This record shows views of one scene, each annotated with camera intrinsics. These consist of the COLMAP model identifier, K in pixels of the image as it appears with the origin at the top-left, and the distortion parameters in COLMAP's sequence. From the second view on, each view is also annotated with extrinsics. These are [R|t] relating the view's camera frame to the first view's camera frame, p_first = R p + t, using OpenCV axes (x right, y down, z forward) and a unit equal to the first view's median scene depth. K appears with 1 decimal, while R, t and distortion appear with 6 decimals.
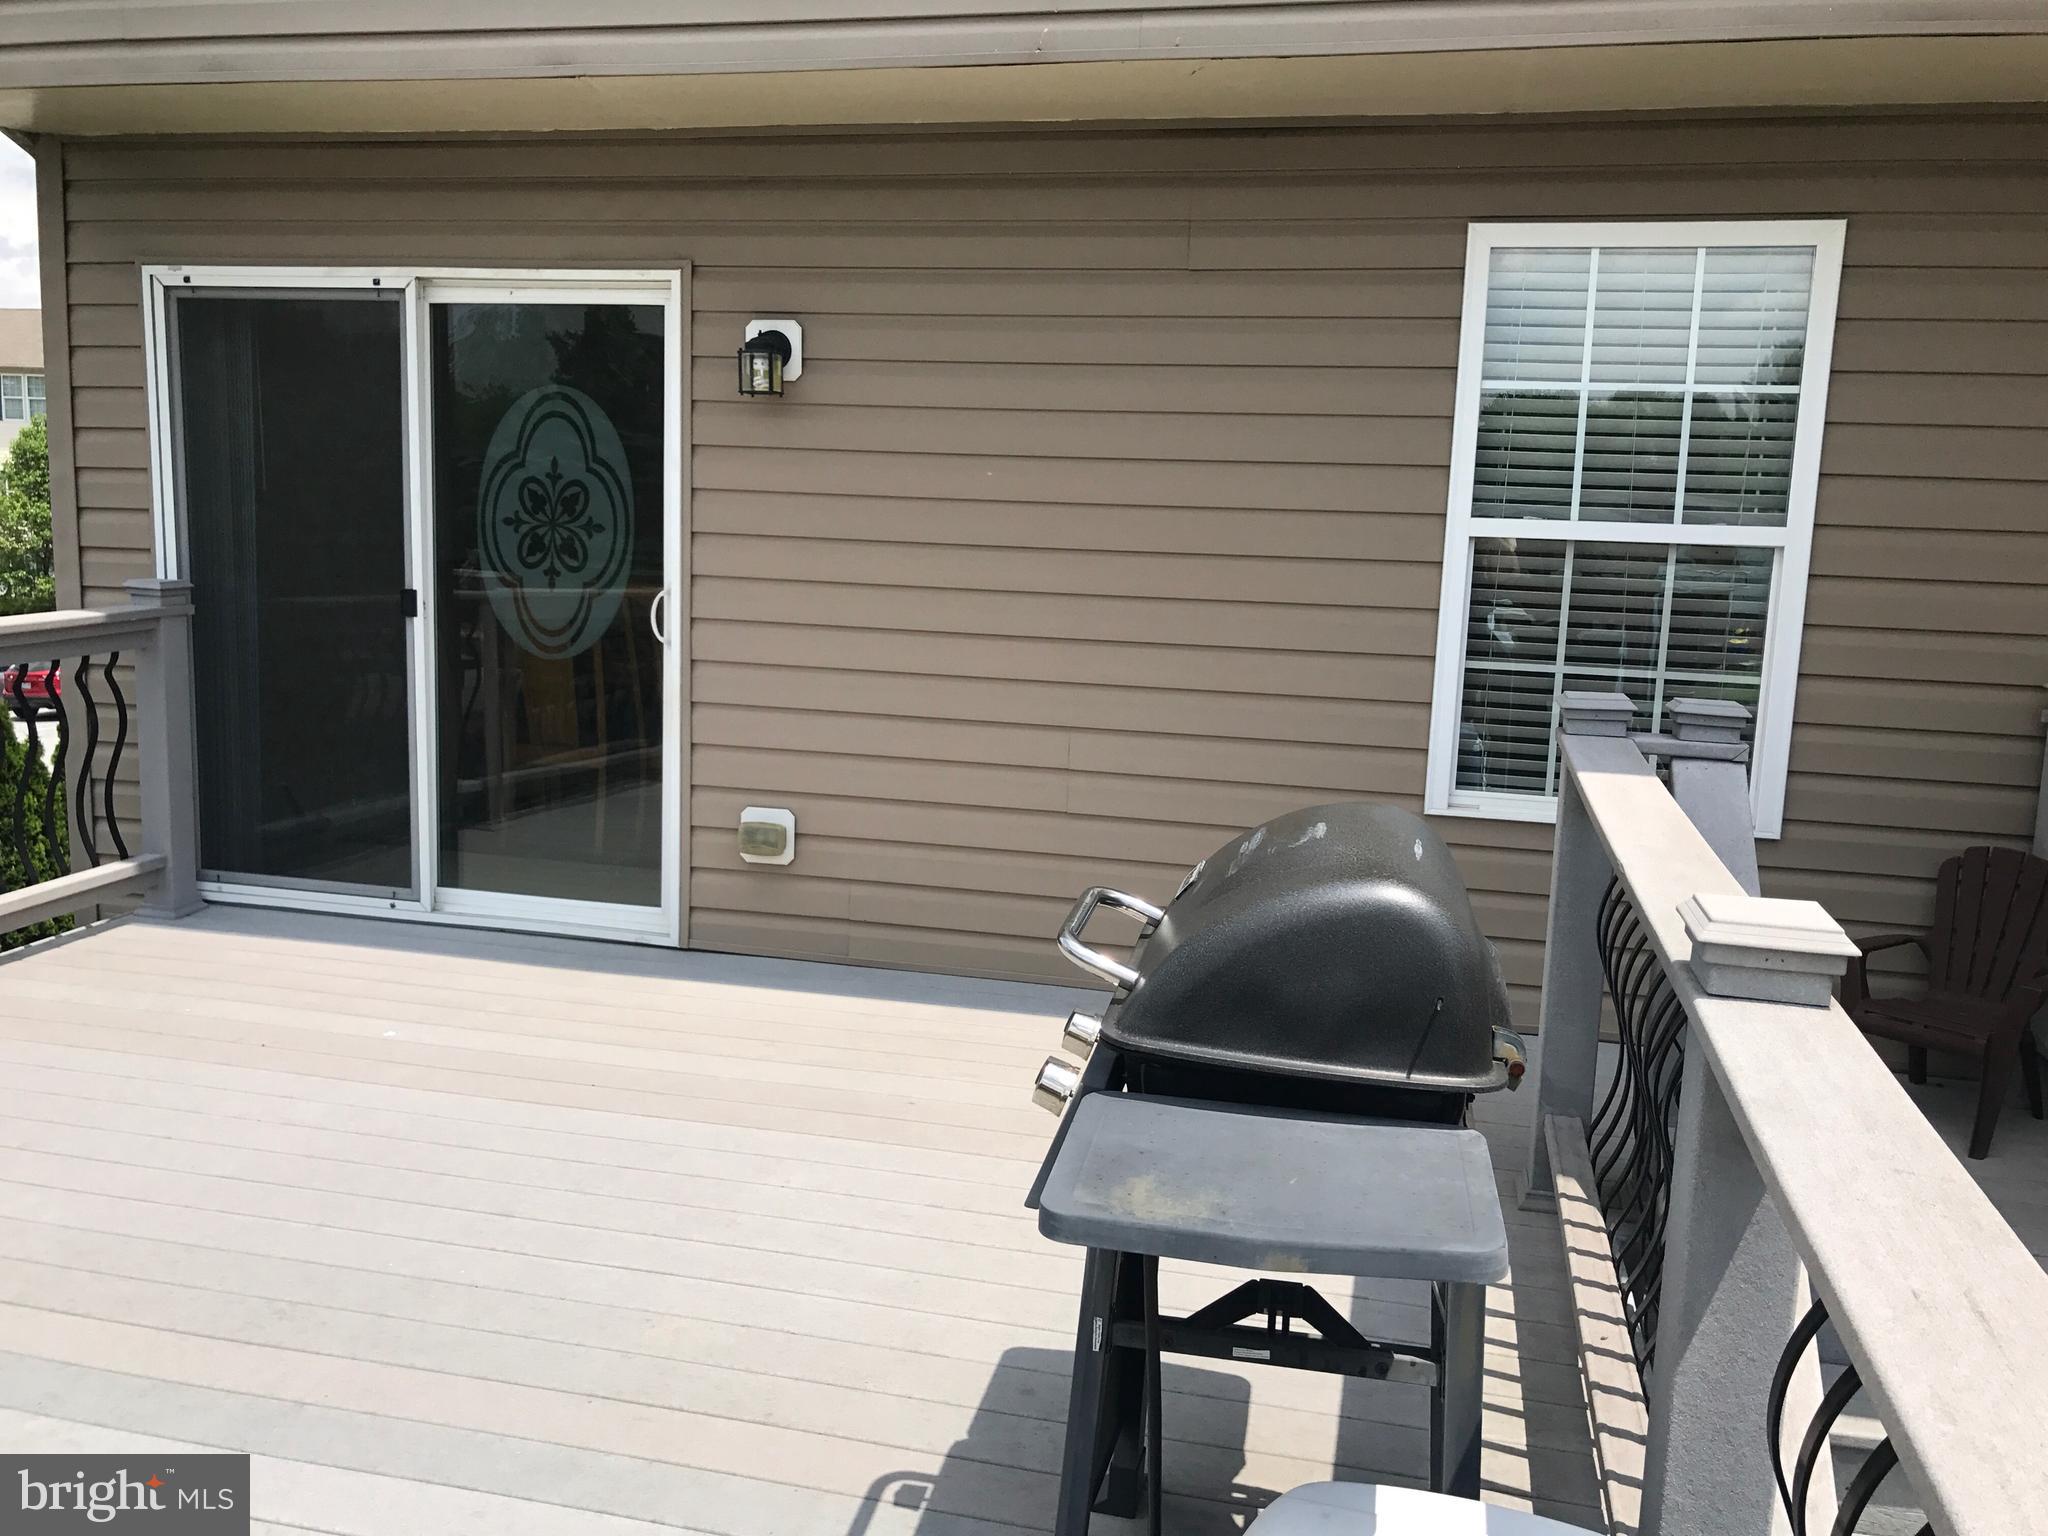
lens RADIAL K [[1687.3, 0, 1021.8], [0, 1687.3, 781.2], [0, 0, 1]] dist [0.031462, -0.031902]
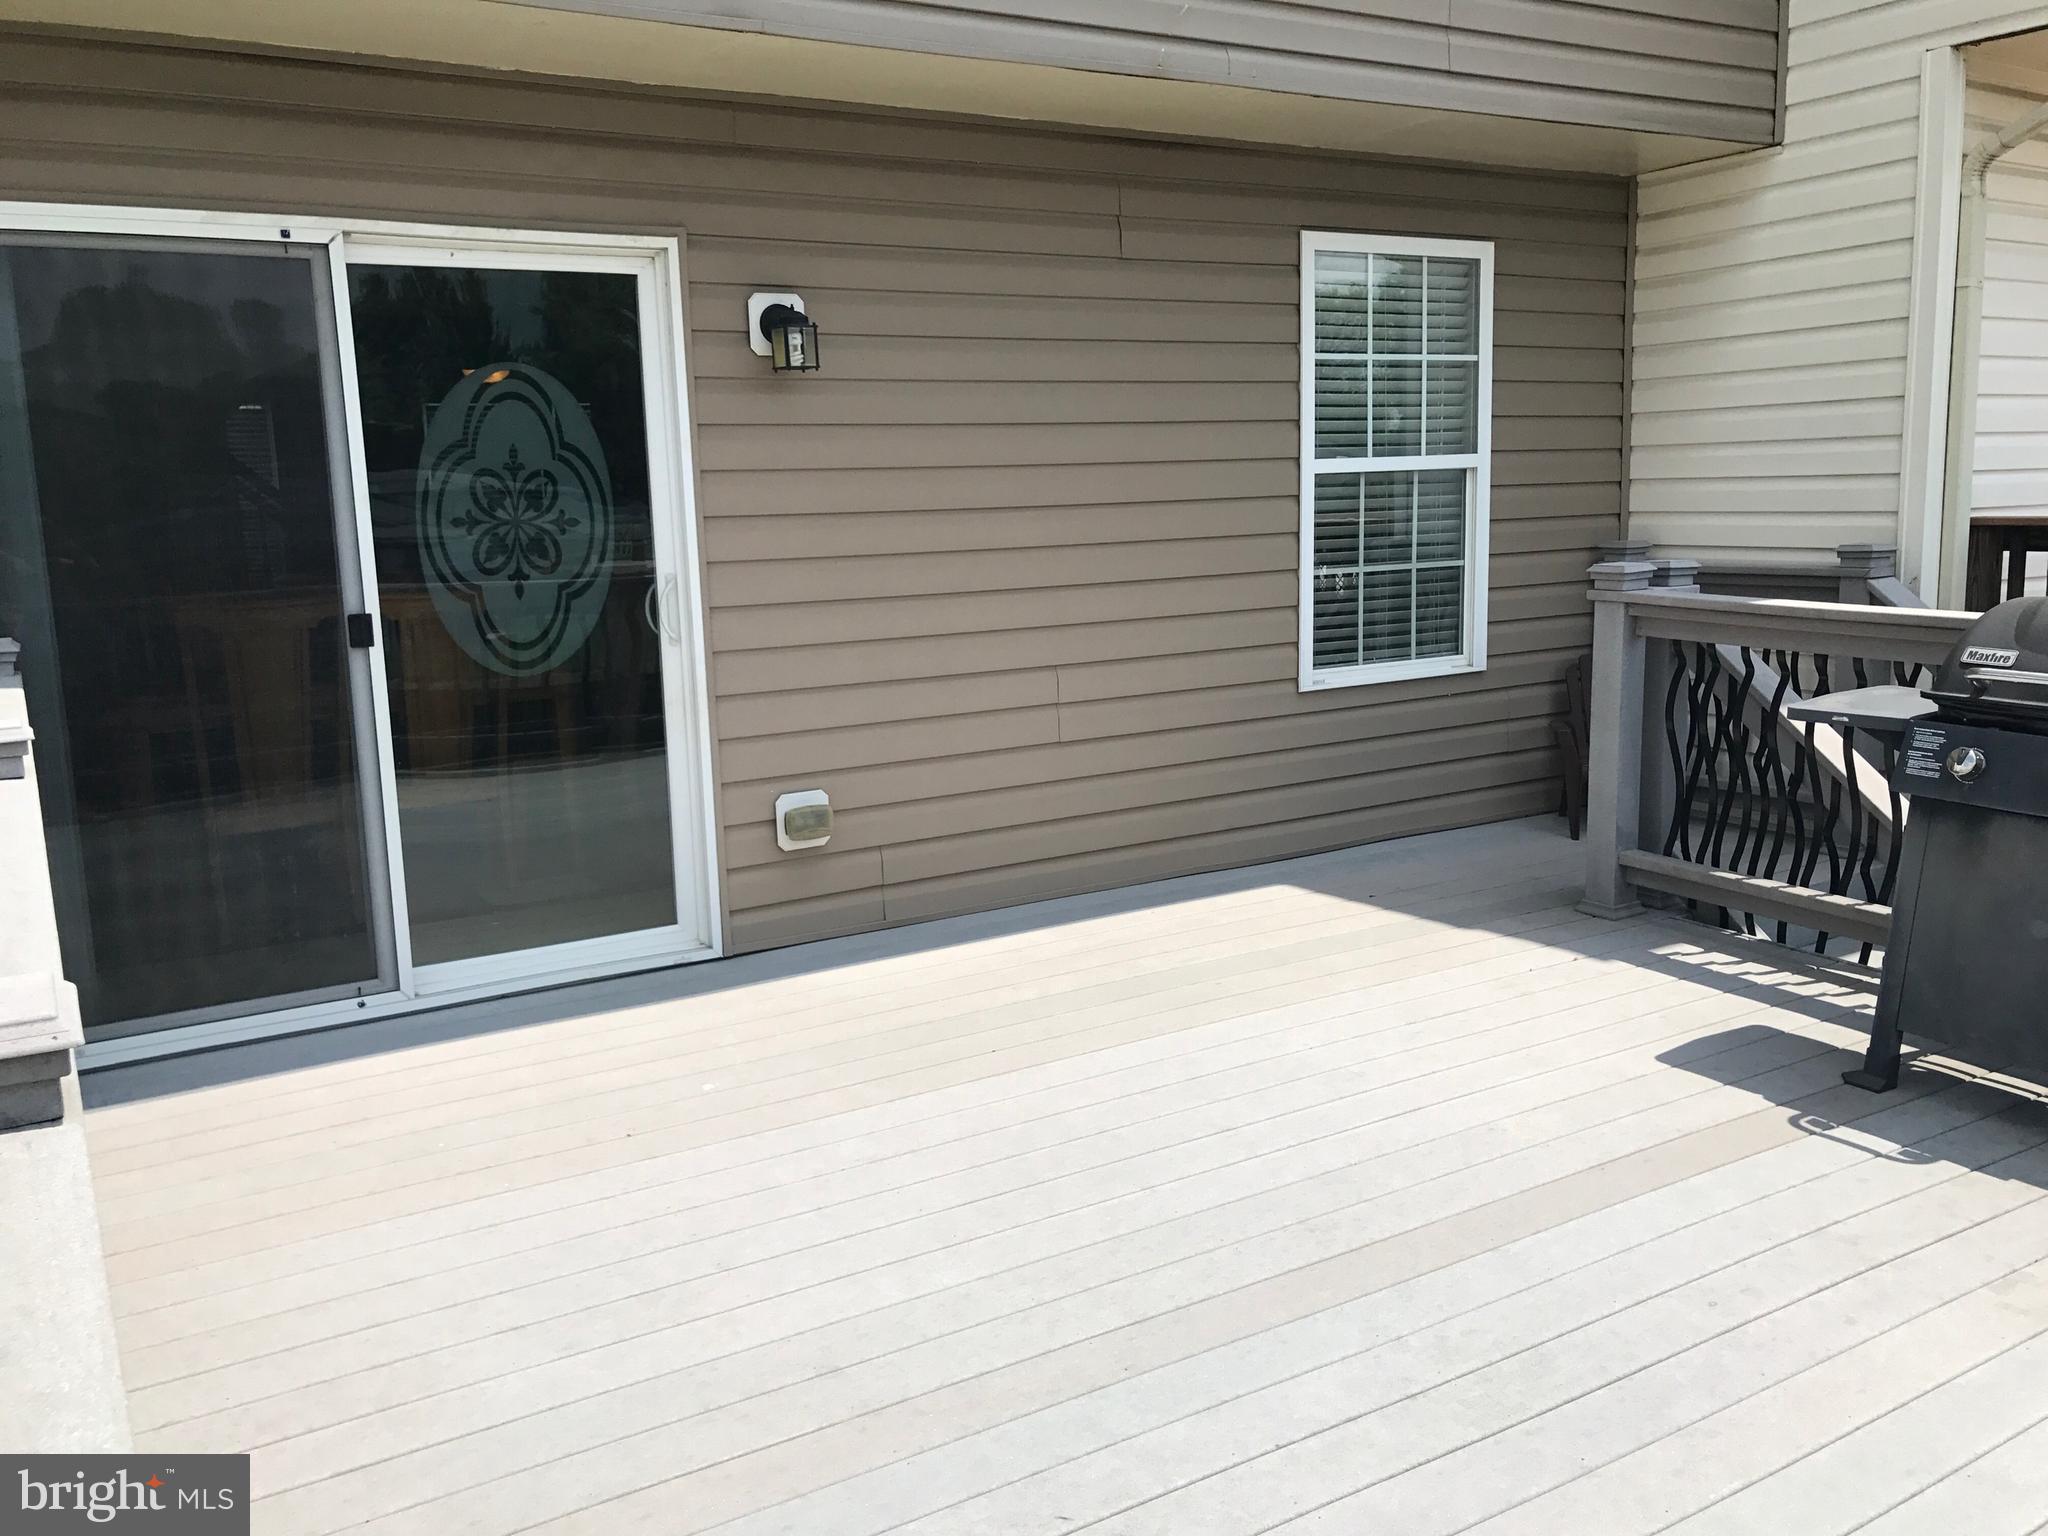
lens RADIAL K [[1687.3, 0, 1063.6], [0, 1687.3, 792.1], [0, 0, 1]] dist [0.031462, -0.031902]
pose [[0.705626, -0.183468, 0.684421, -0.753741], [0.164309, 0.981937, 0.093821, -0.053932], [-0.689271, 0.046255, 0.723025, 0.191027]]
